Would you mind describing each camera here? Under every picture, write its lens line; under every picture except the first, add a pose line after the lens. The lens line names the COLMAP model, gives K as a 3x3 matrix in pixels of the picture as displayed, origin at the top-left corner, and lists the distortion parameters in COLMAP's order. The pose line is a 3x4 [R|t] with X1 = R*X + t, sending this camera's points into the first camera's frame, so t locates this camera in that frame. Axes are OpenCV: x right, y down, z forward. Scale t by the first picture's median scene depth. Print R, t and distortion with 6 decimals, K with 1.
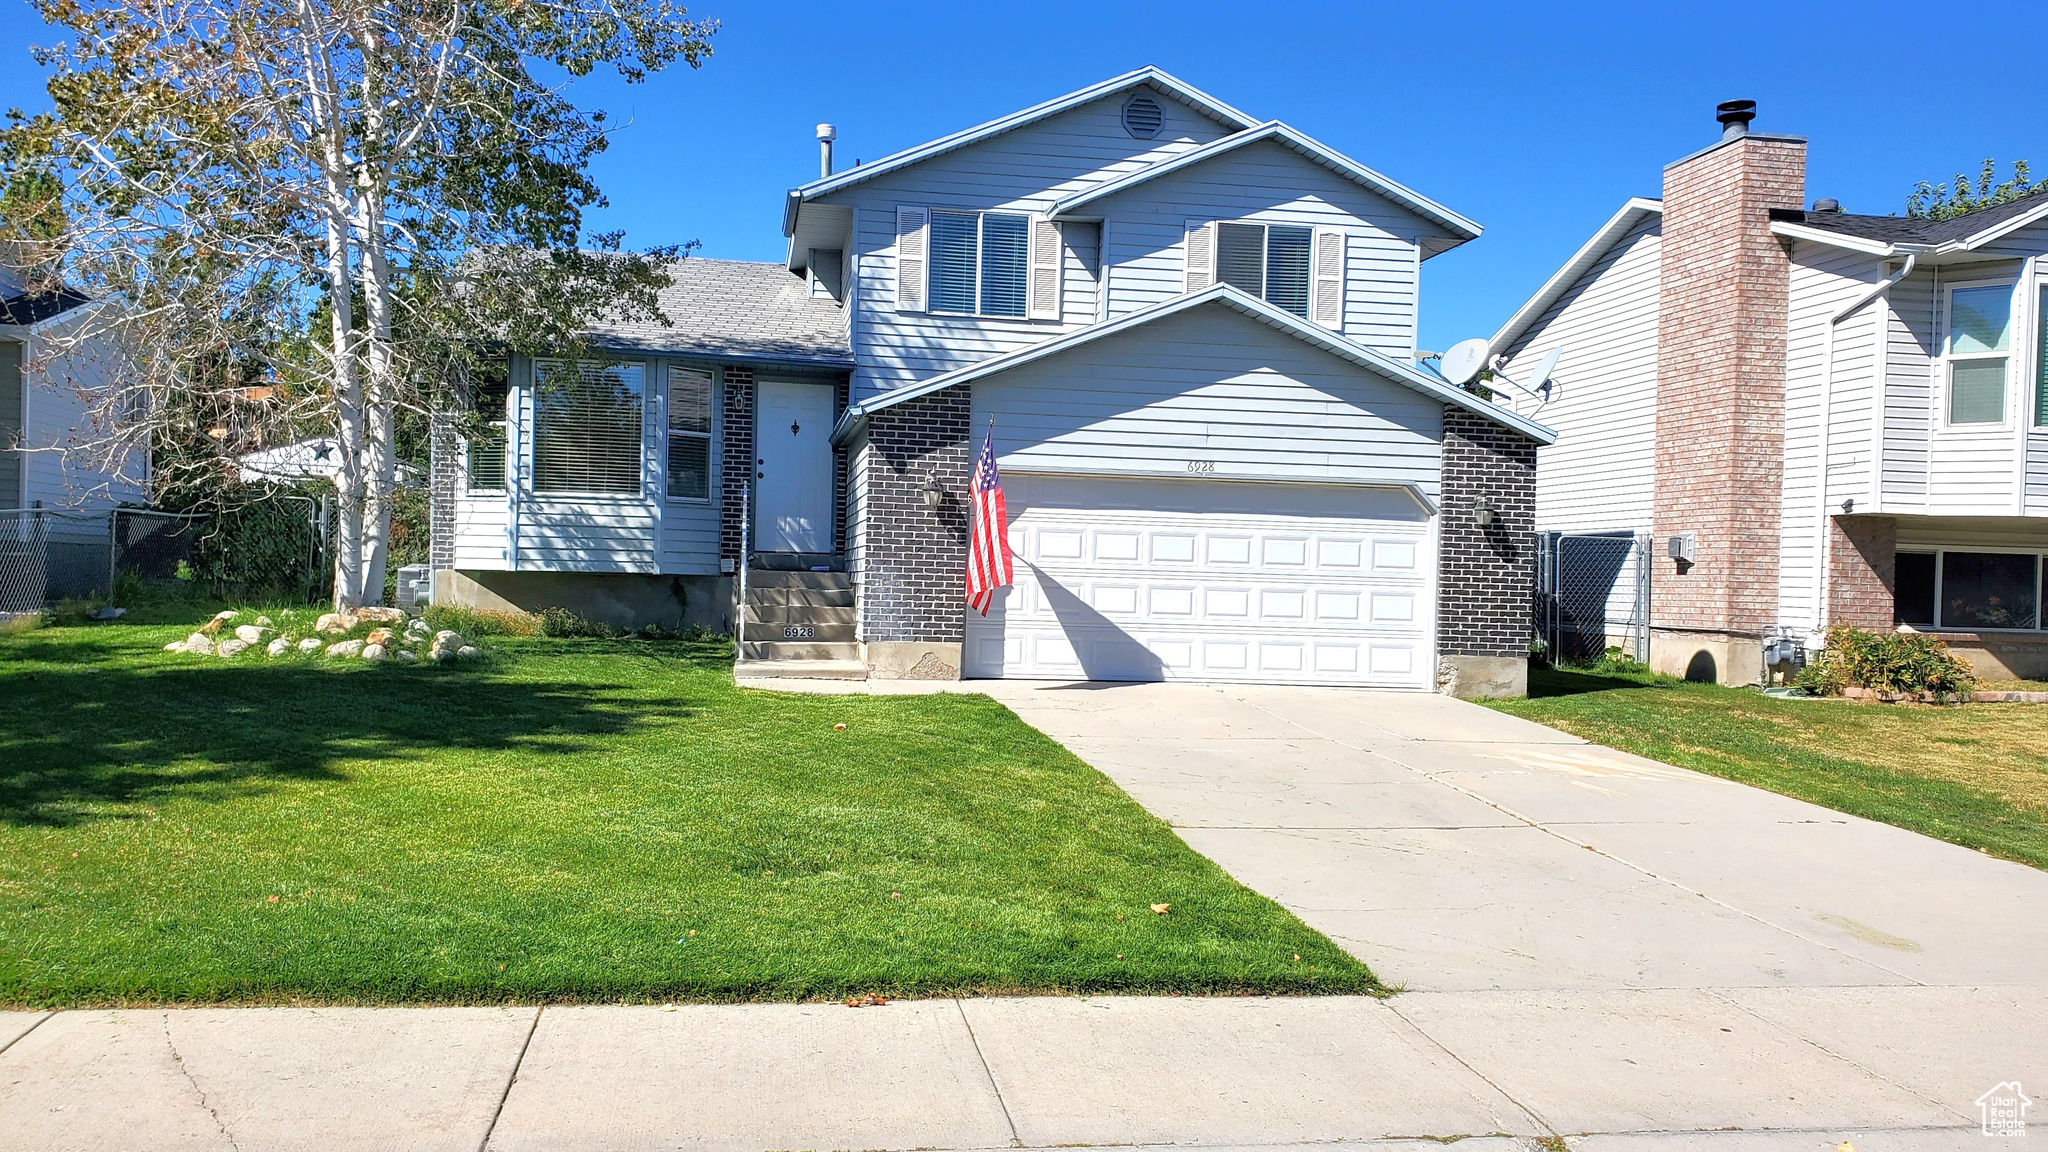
lens RADIAL K [[1563.3, 0, 1021.2], [0, 1563.3, 600.2], [0, 0, 1]] dist [-0.000051, 0.048444]
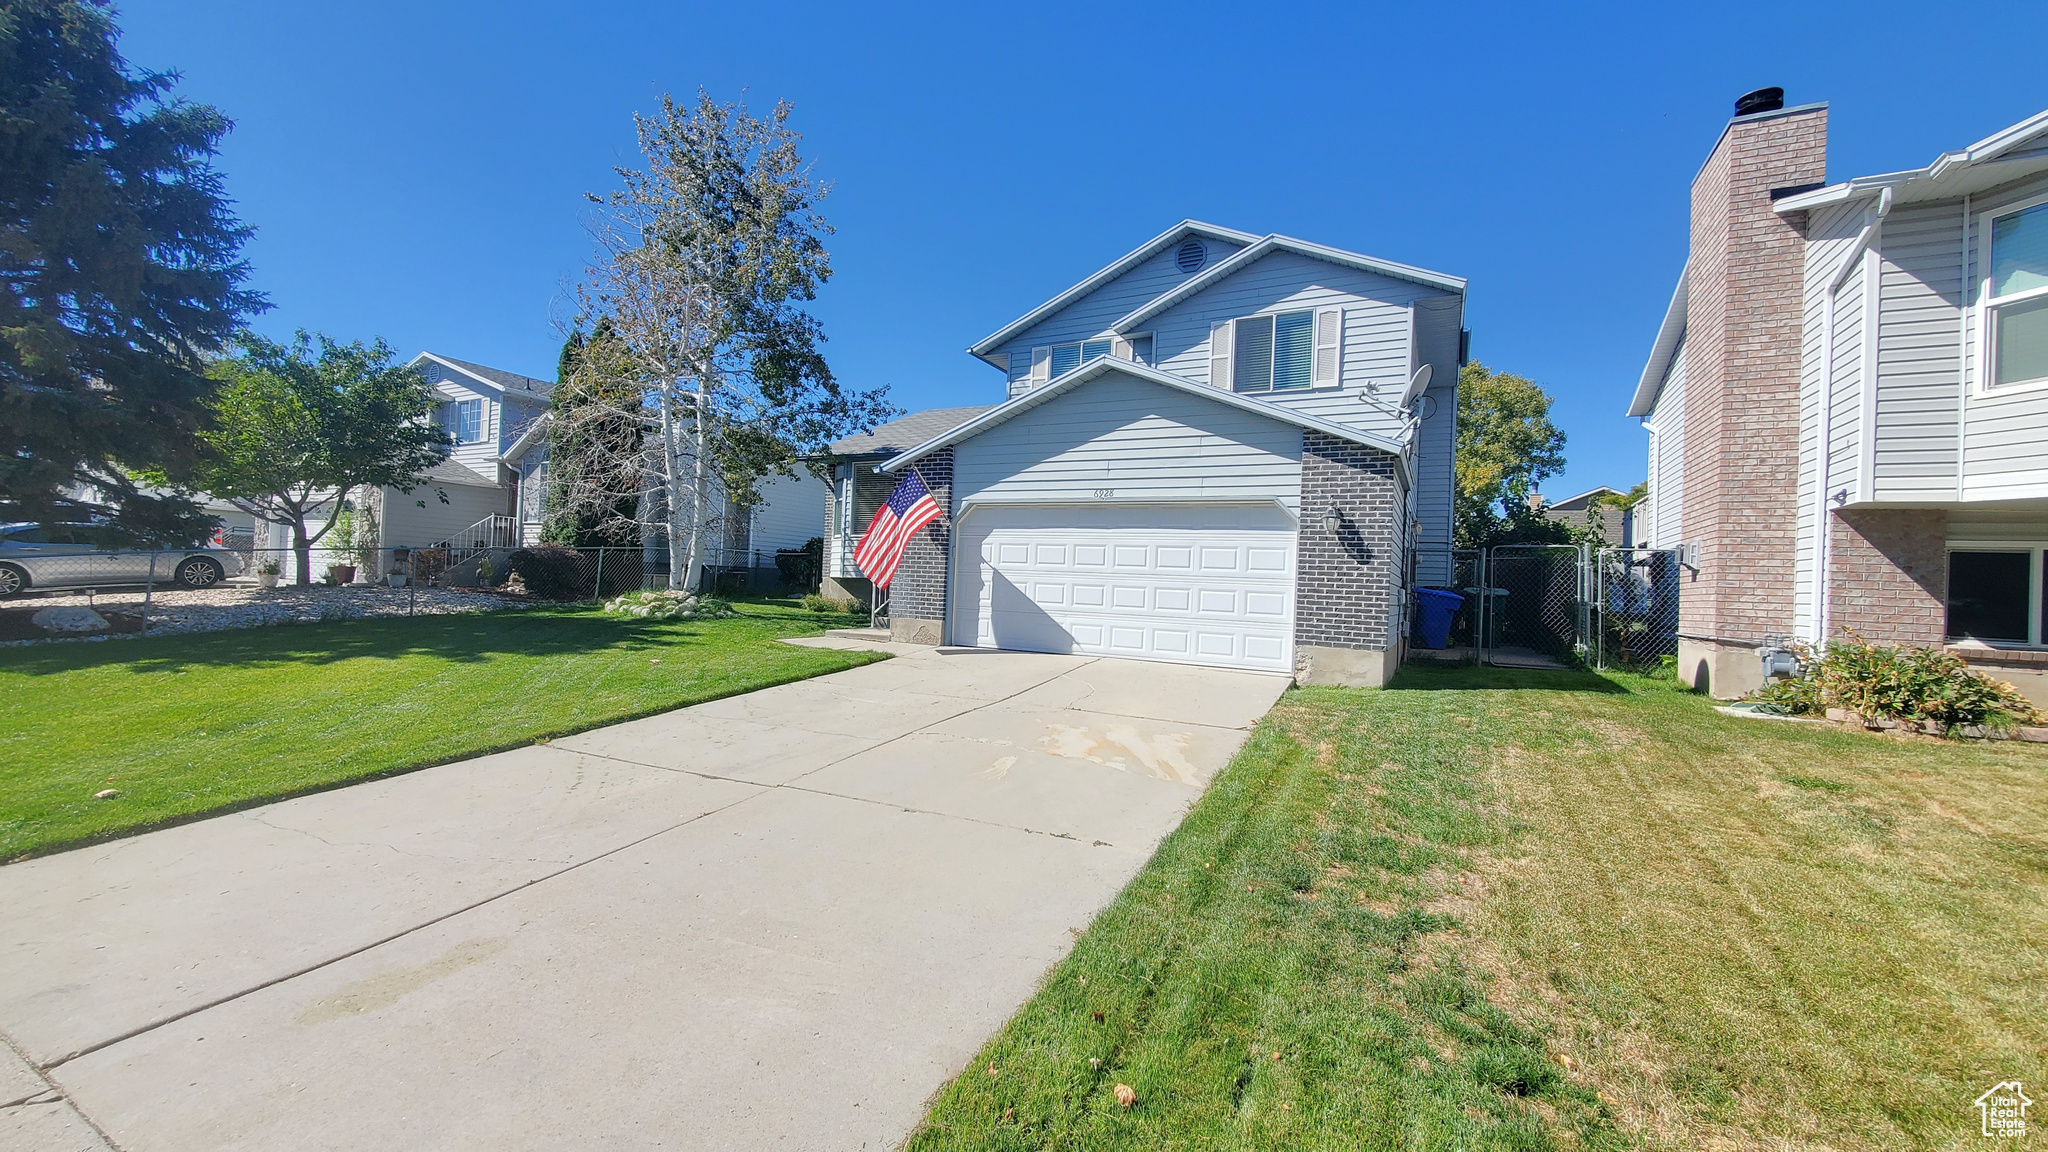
lens RADIAL K [[810.2, 0, 1008.6], [0, 810.2, 579.6], [0, 0, 1]] dist [0.001027, -0.000636]
pose [[0.794297, -0.000686, -0.607530, 0.424466], [-0.025063, 0.999111, -0.033896, 0.011453], [0.607013, 0.042150, 0.793574, 0.362238]]
